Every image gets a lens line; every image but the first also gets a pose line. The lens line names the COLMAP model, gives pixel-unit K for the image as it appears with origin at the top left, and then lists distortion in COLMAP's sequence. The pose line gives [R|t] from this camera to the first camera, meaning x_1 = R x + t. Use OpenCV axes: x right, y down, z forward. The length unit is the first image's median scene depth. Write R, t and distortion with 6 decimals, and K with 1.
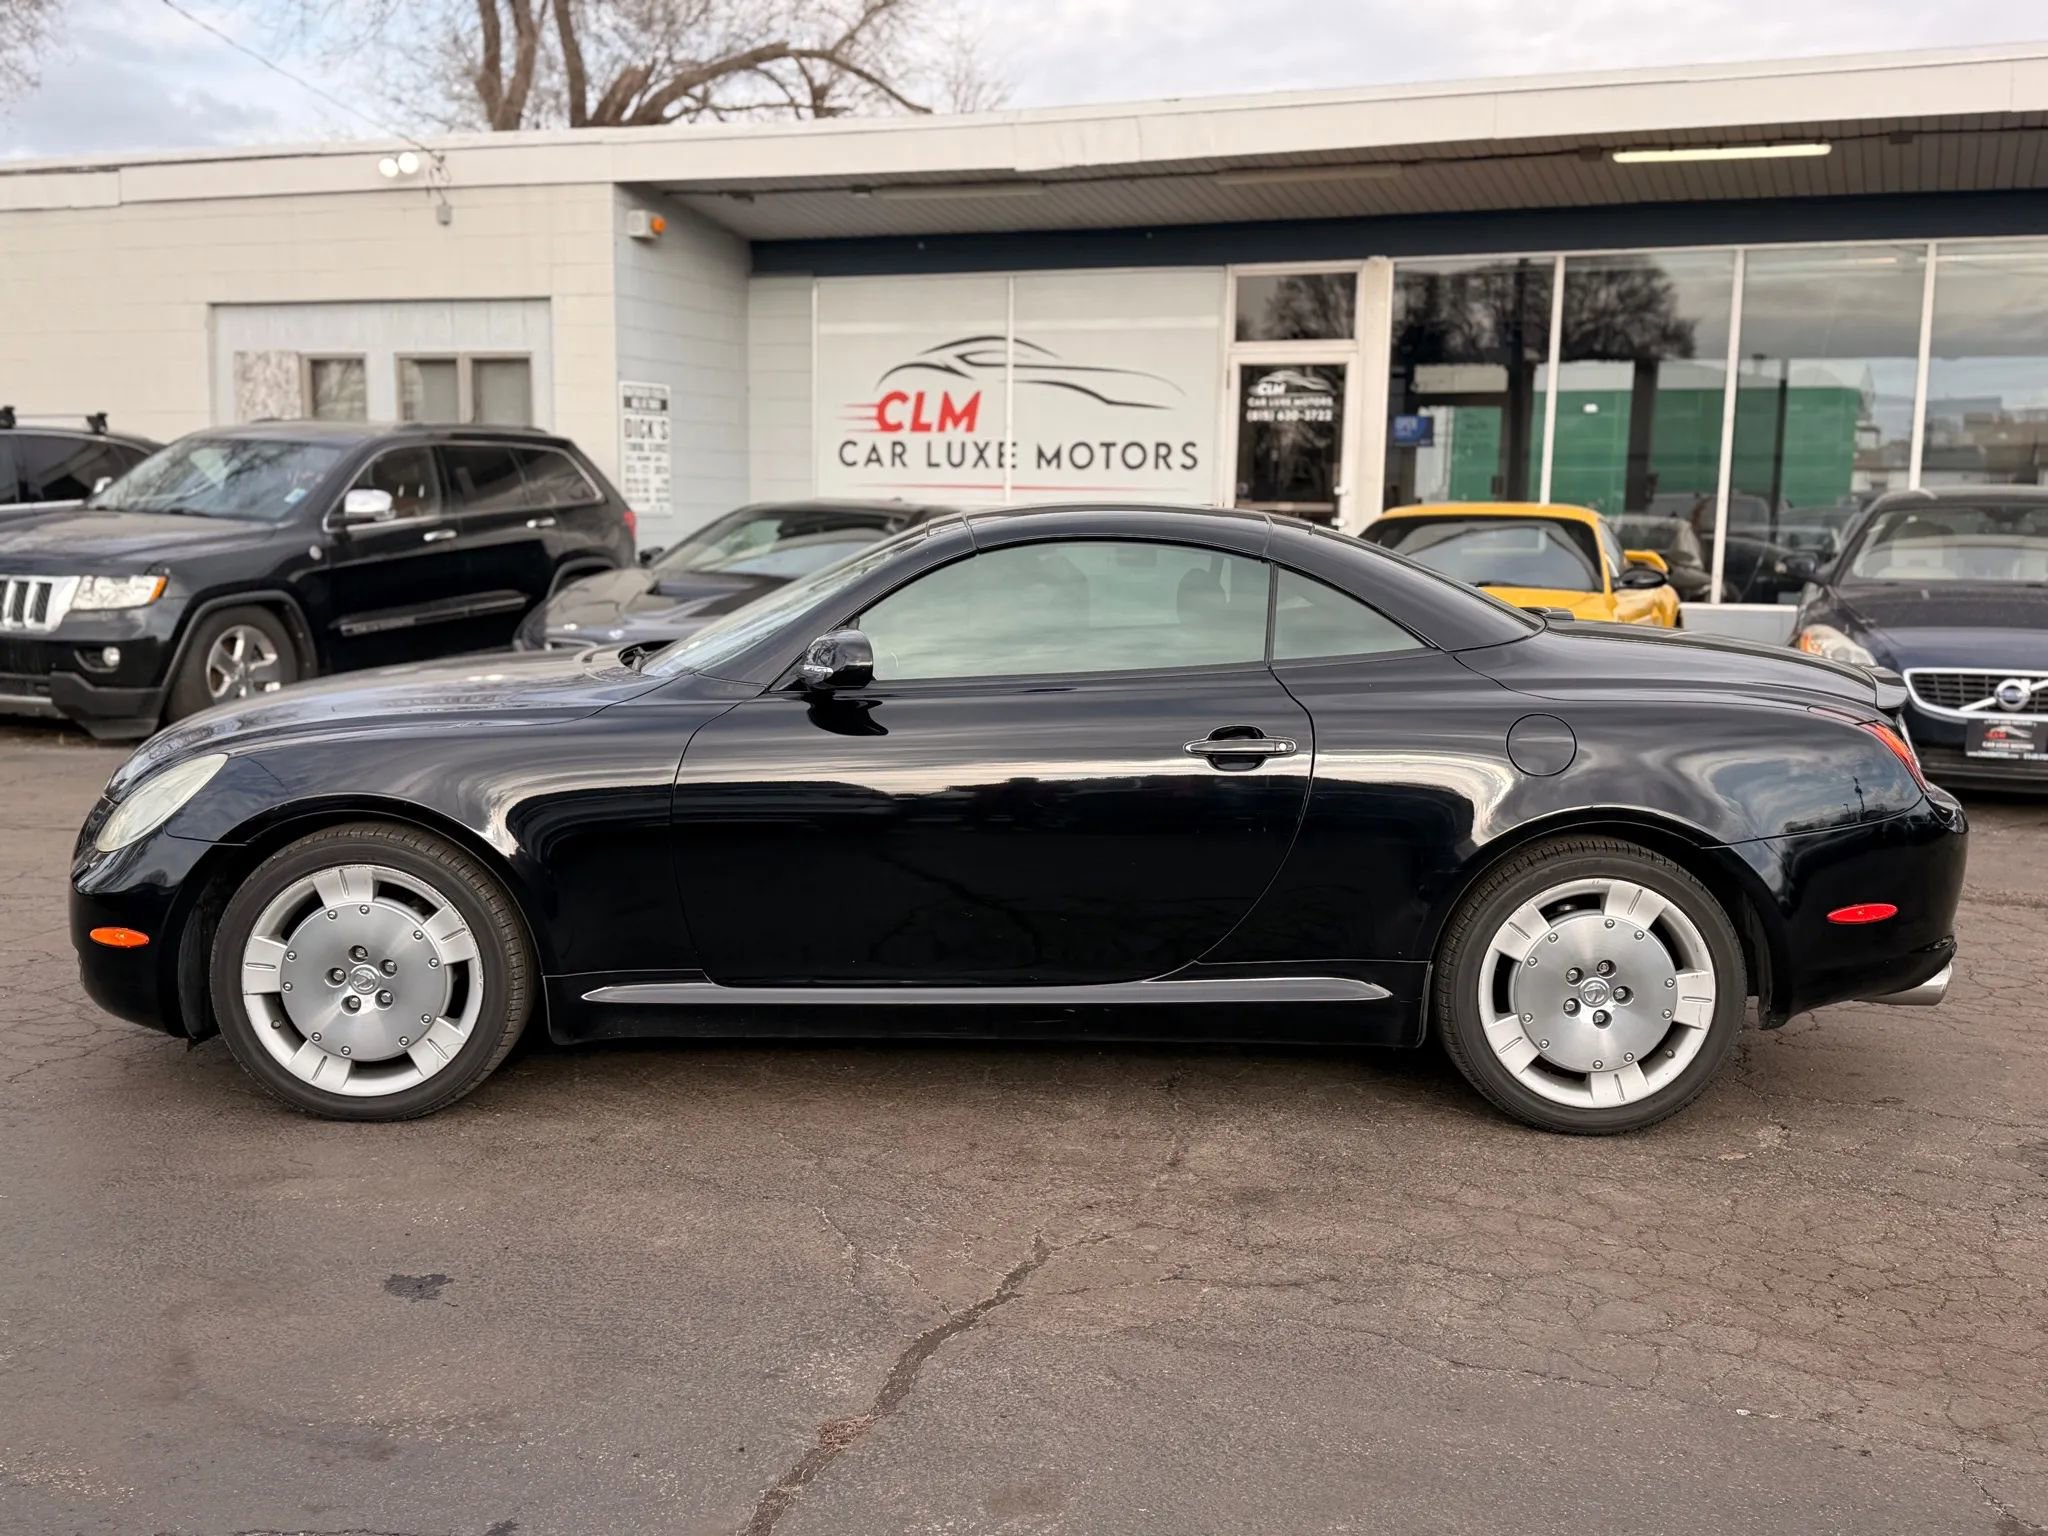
lens RADIAL K [[2099.0, 0, 1027.3], [0, 2099.0, 782.1], [0, 0, 1]] dist [0.056973, 0.000000]
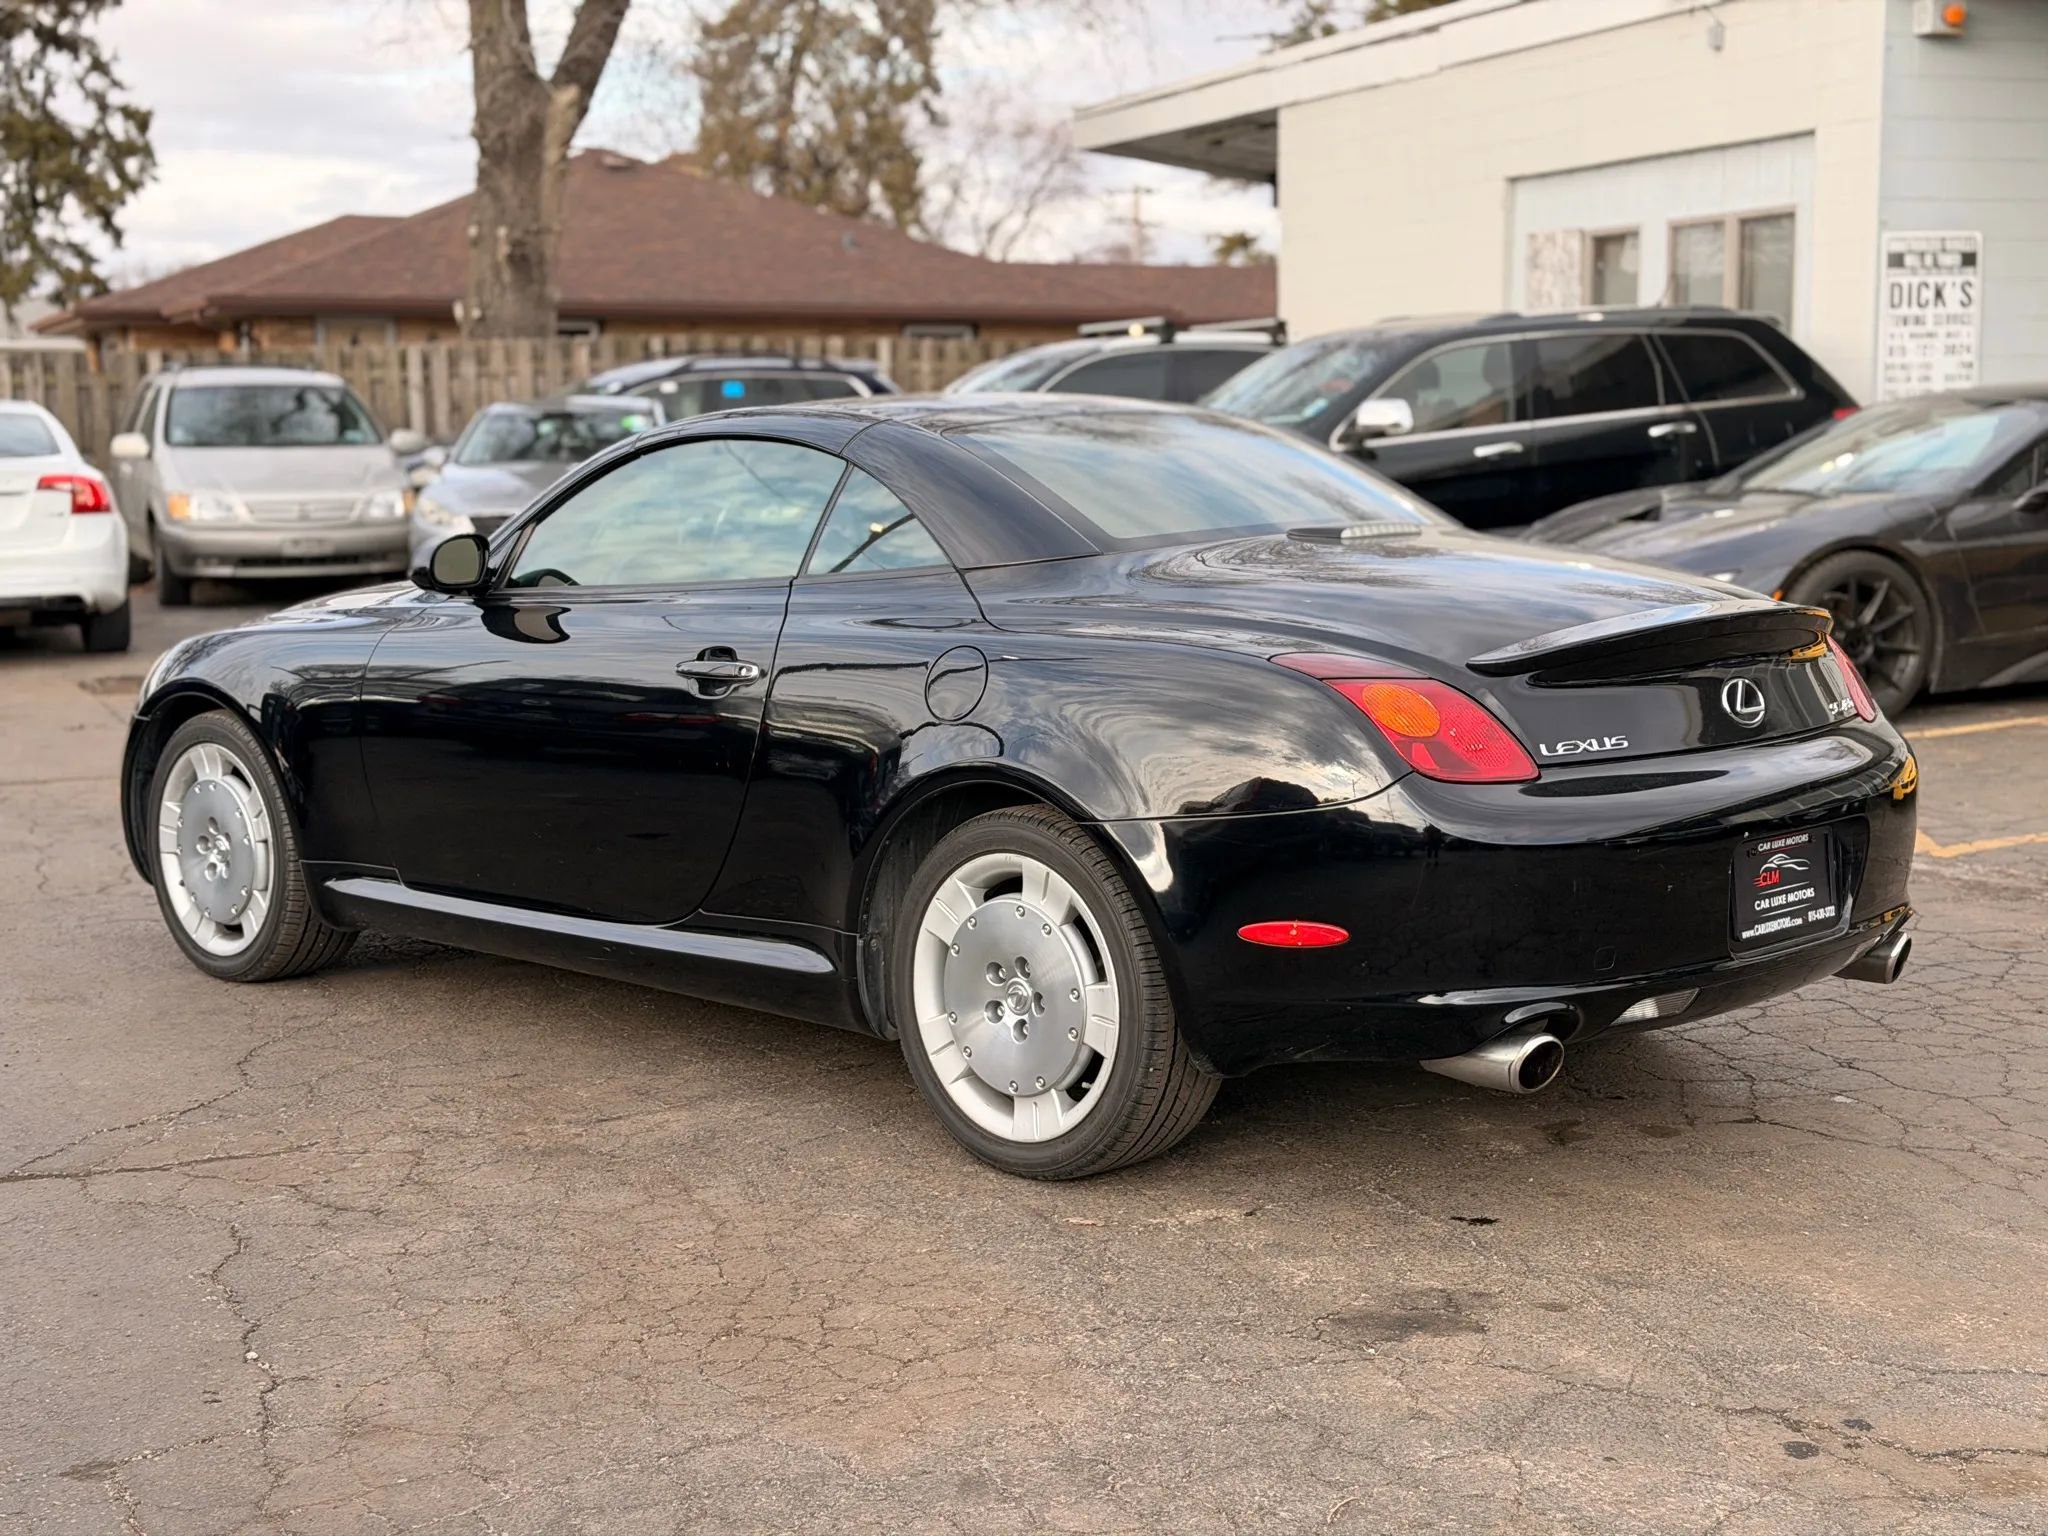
lens RADIAL K [[2877.0, 0, 1040.9], [0, 2877.0, 780.6], [0, 0, 1]] dist [0.100684, 0.000000]
pose [[0.694752, 0.062489, -0.716530, 0.342527], [-0.065709, 0.997567, 0.023286, -0.002489], [0.716242, 0.030904, 0.697167, 0.079169]]
